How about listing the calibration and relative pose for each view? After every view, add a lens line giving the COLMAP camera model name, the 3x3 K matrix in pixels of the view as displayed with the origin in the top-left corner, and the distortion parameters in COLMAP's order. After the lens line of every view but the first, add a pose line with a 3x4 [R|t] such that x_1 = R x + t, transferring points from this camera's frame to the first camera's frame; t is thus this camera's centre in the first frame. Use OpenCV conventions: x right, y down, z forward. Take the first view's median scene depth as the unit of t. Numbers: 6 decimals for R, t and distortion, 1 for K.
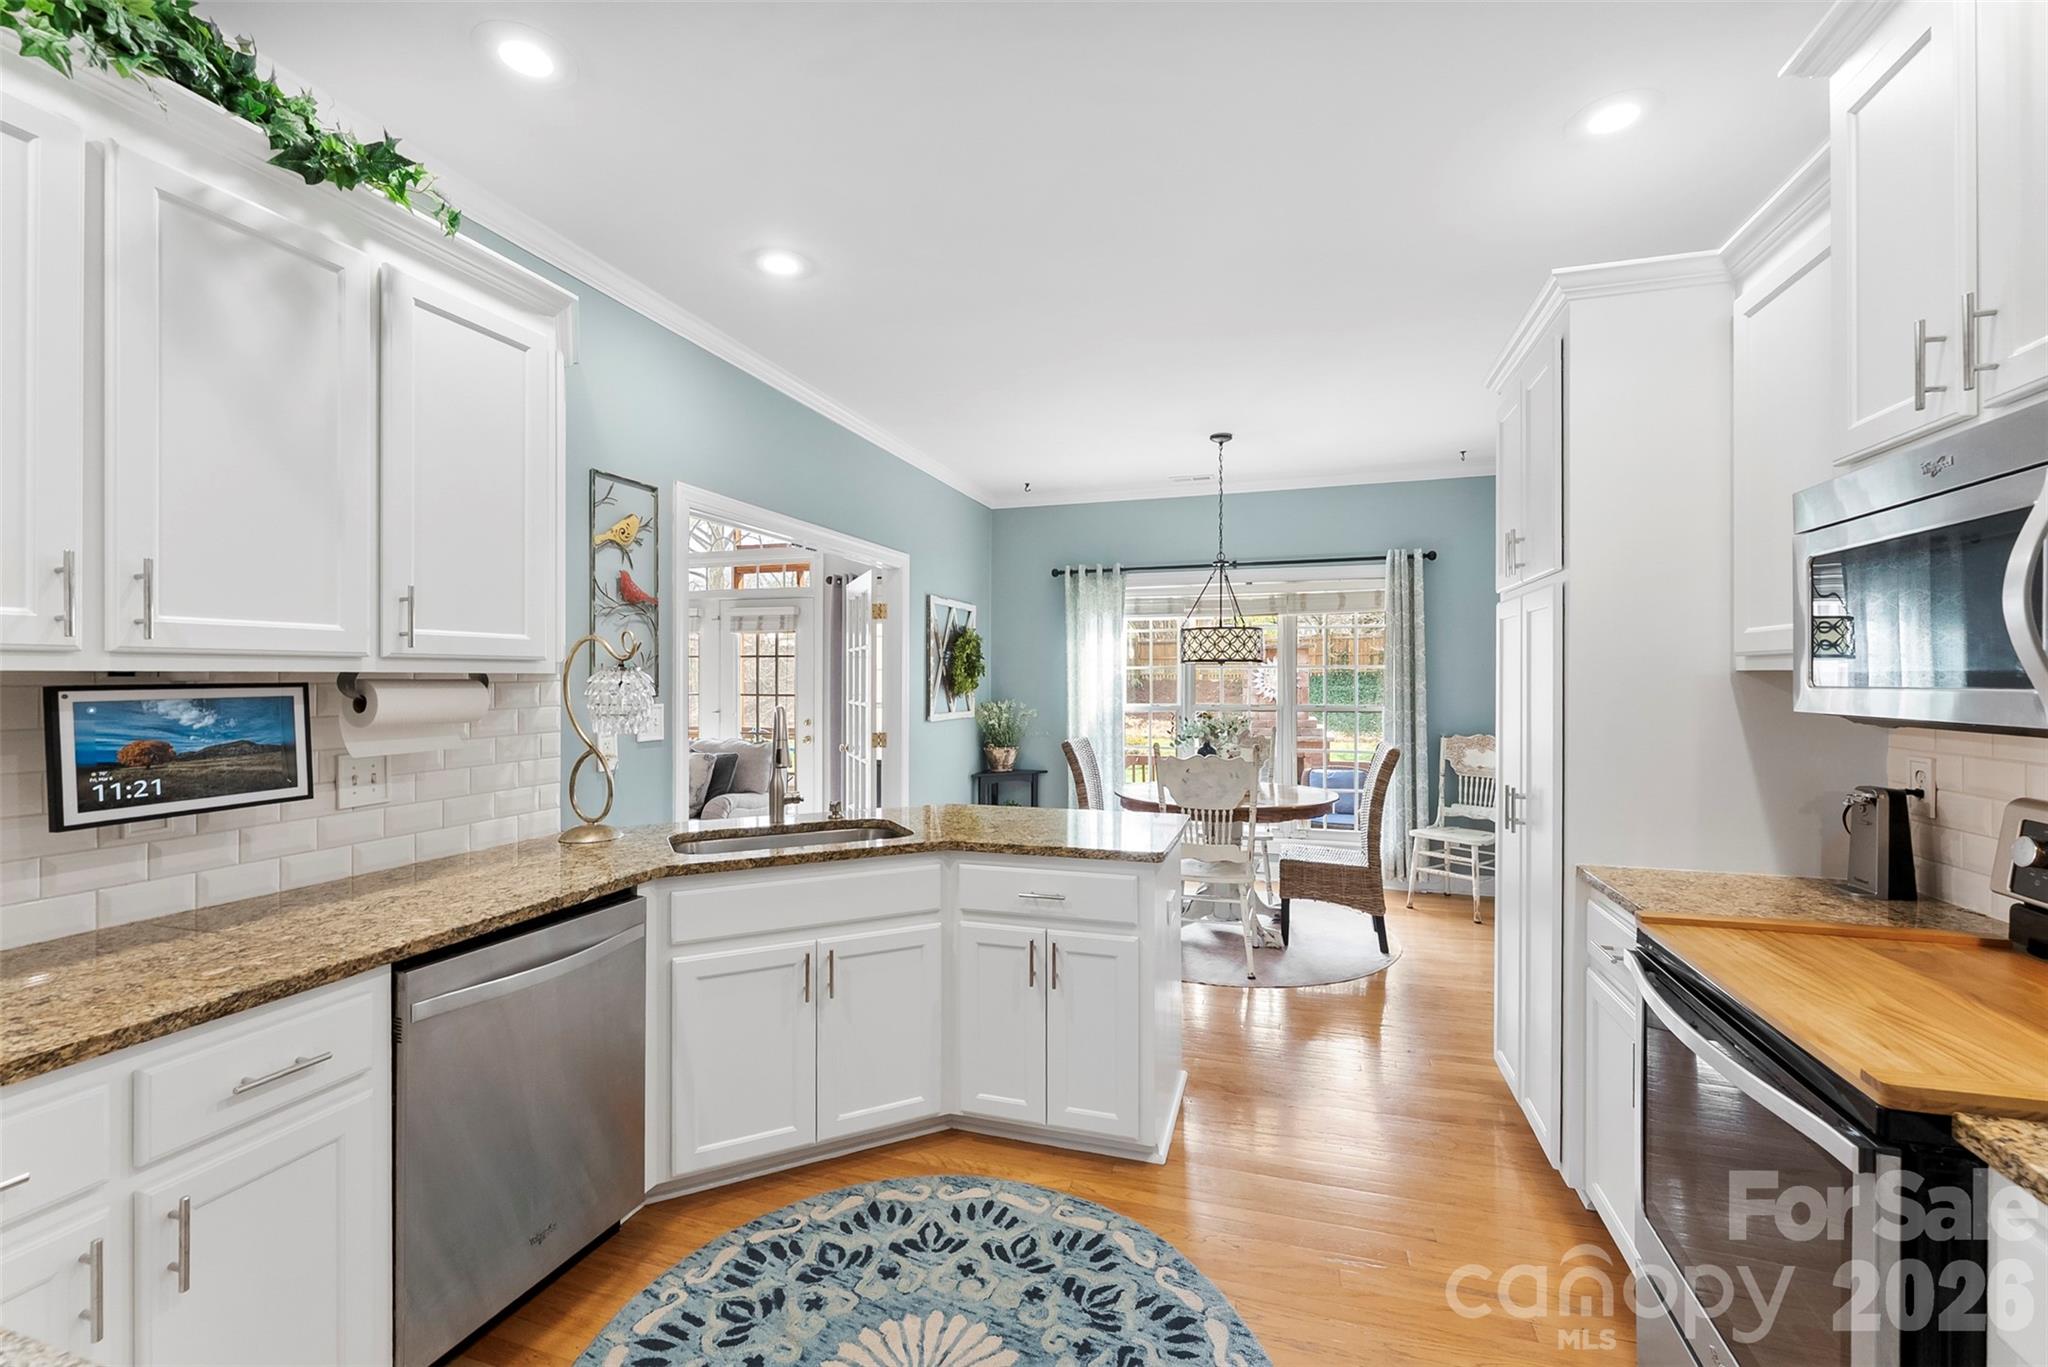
lens RADIAL K [[834.8, 0, 1029.3], [0, 834.8, 677.2], [0, 0, 1]] dist [-0.007069, 0.001353]
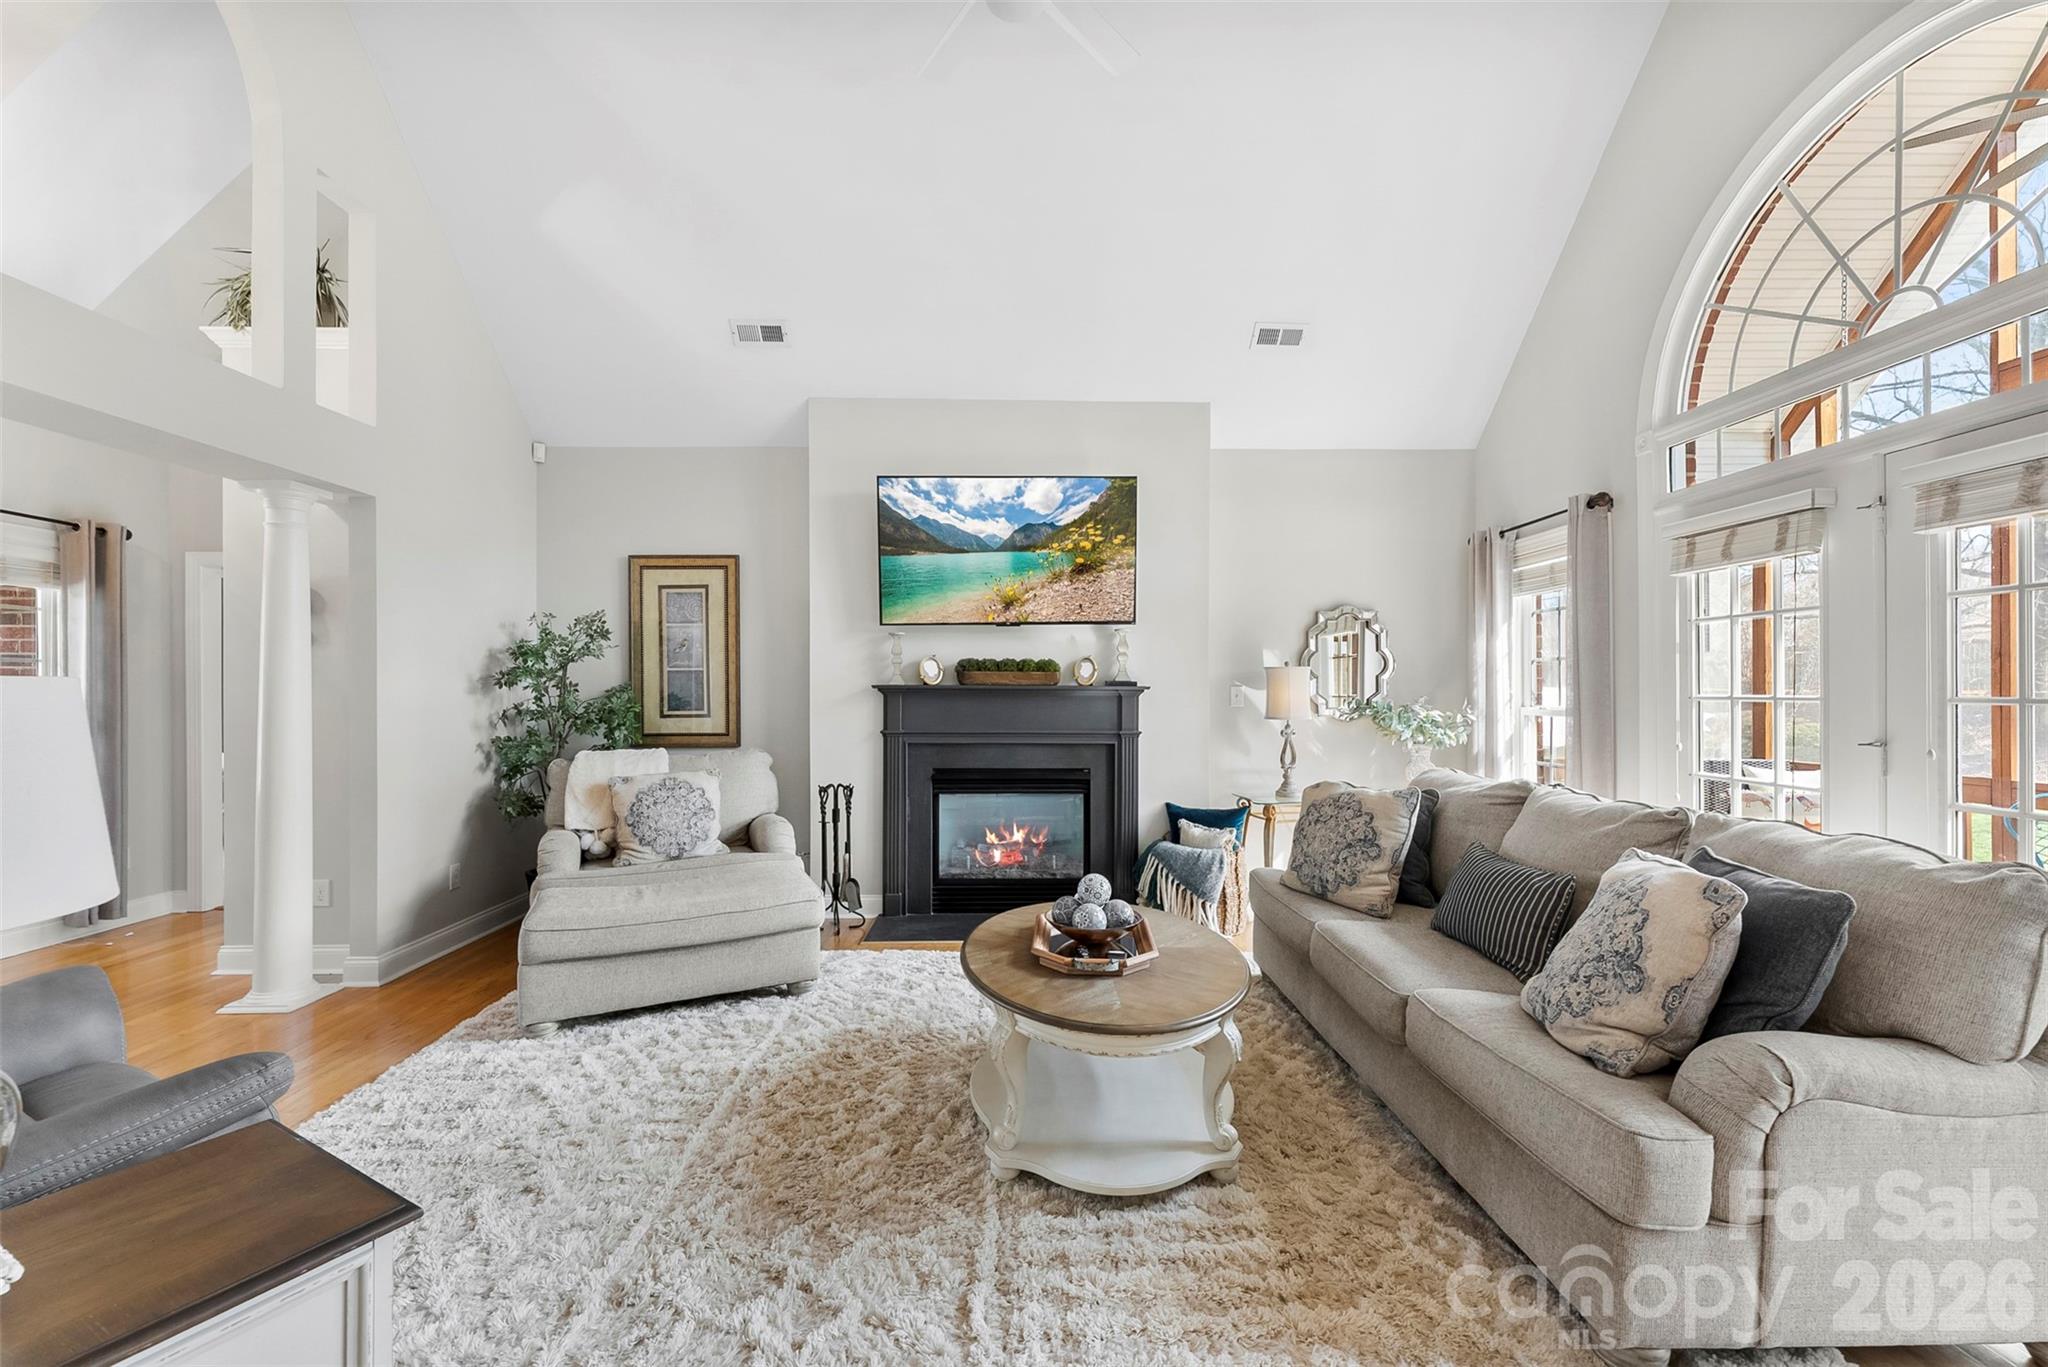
lens RADIAL K [[834.8, 0, 1032.6], [0, 834.8, 690.1], [0, 0, 1]] dist [-0.007069, 0.001353]
pose [[0.318330, -0.002829, -0.947976, -0.206646], [0.003821, 0.999991, -0.001701, 0.023883], [0.947972, -0.003080, 0.318338, 0.790481]]
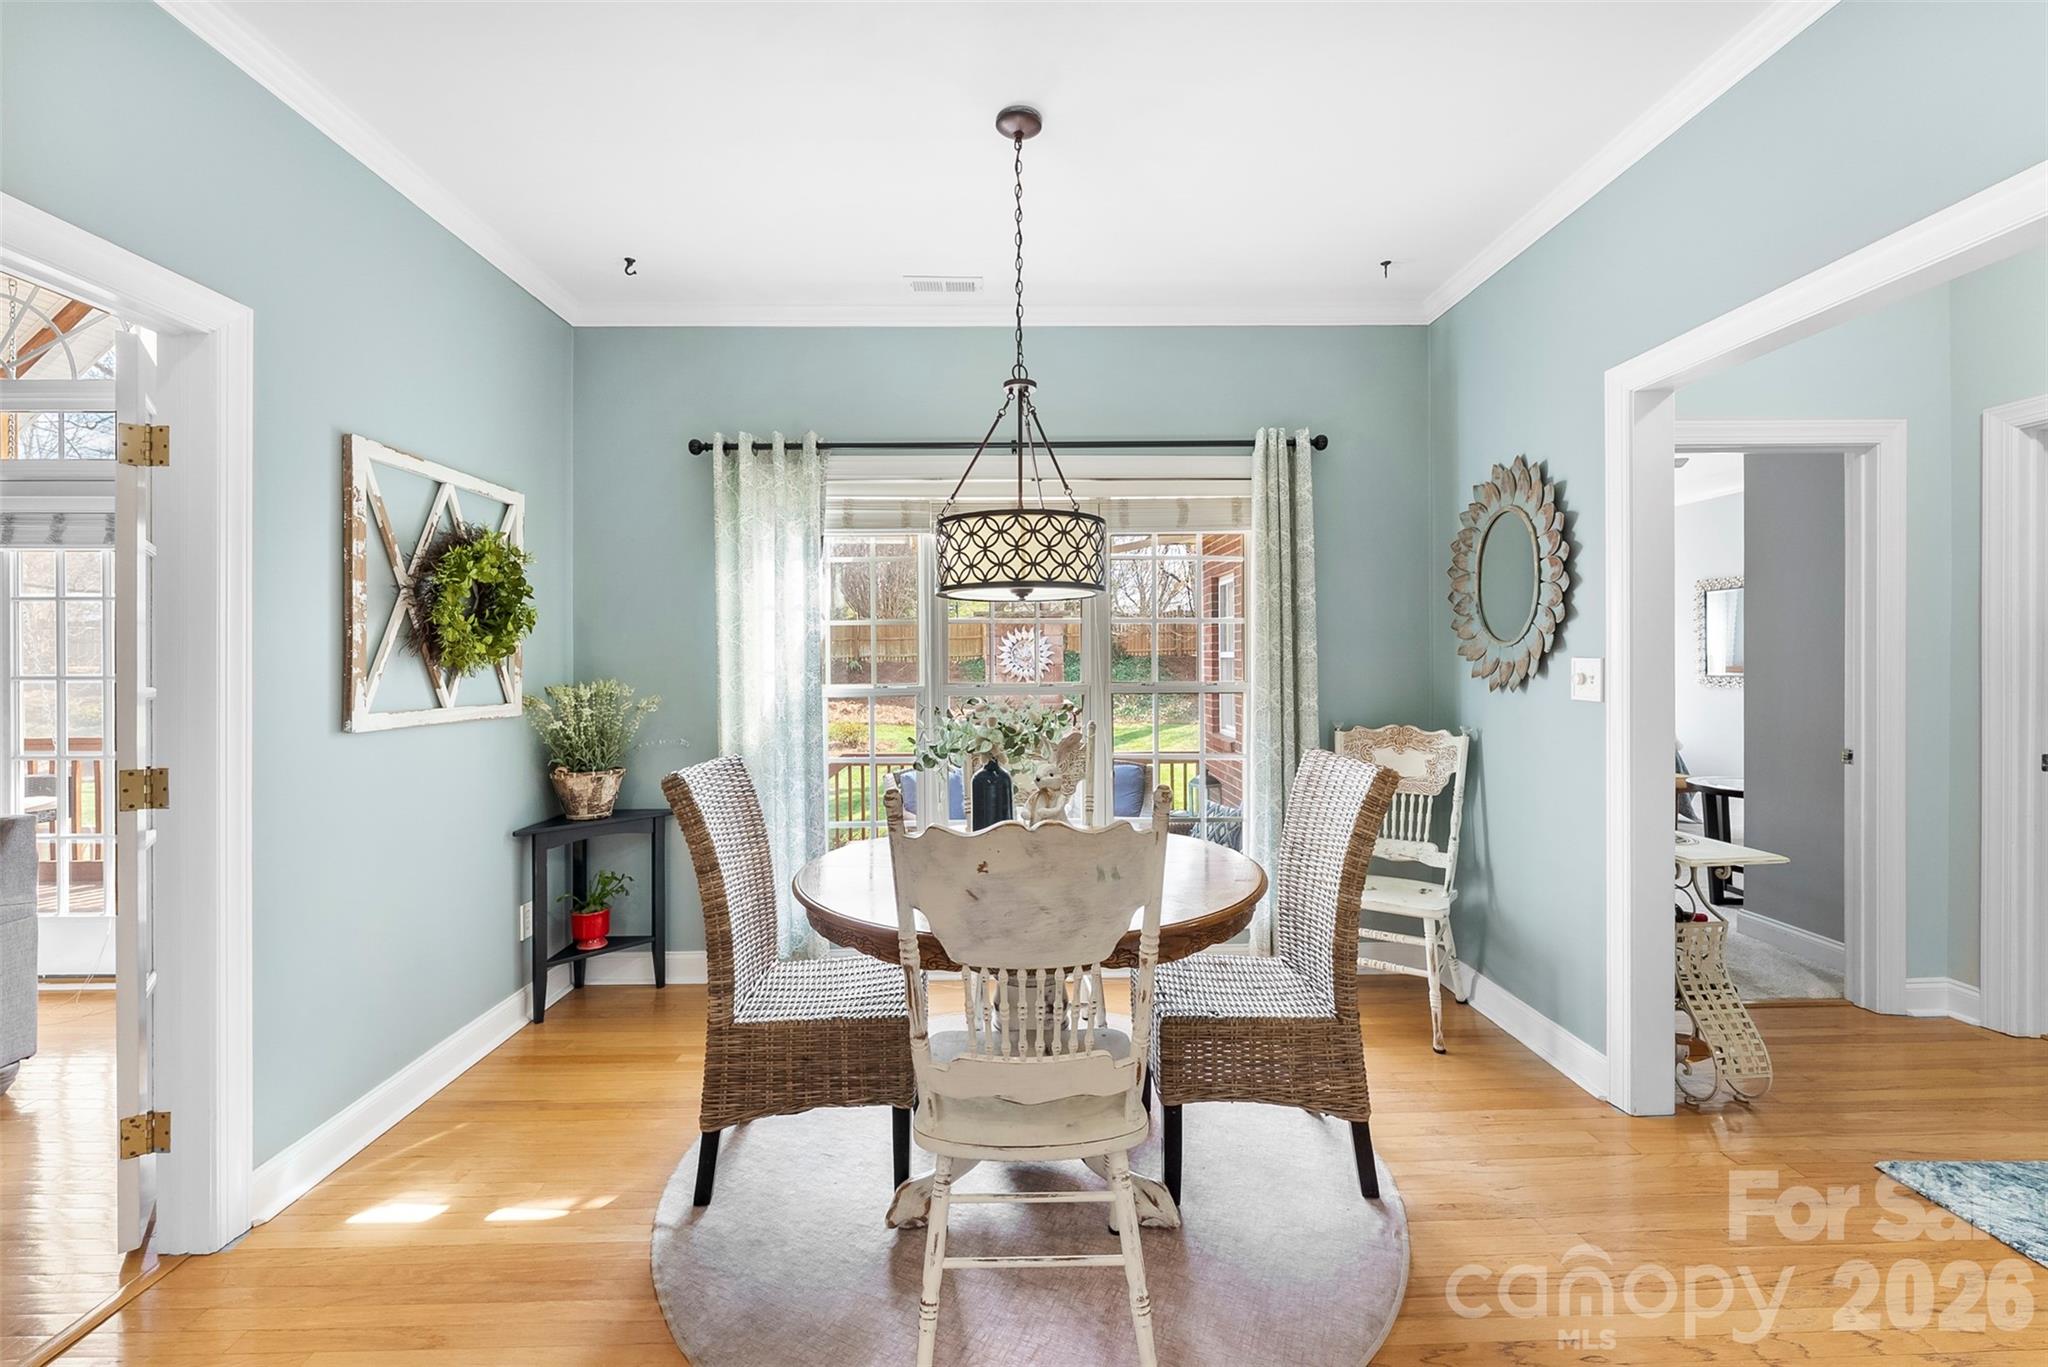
lens RADIAL K [[834.8, 0, 1016.6], [0, 834.8, 661.3], [0, 0, 1]] dist [-0.007069, 0.001353]
pose [[0.949852, -0.004323, 0.312671, 0.079646], [0.004398, 0.999990, 0.000464, 0.021033], [-0.312670, 0.000934, 0.949861, 0.560189]]
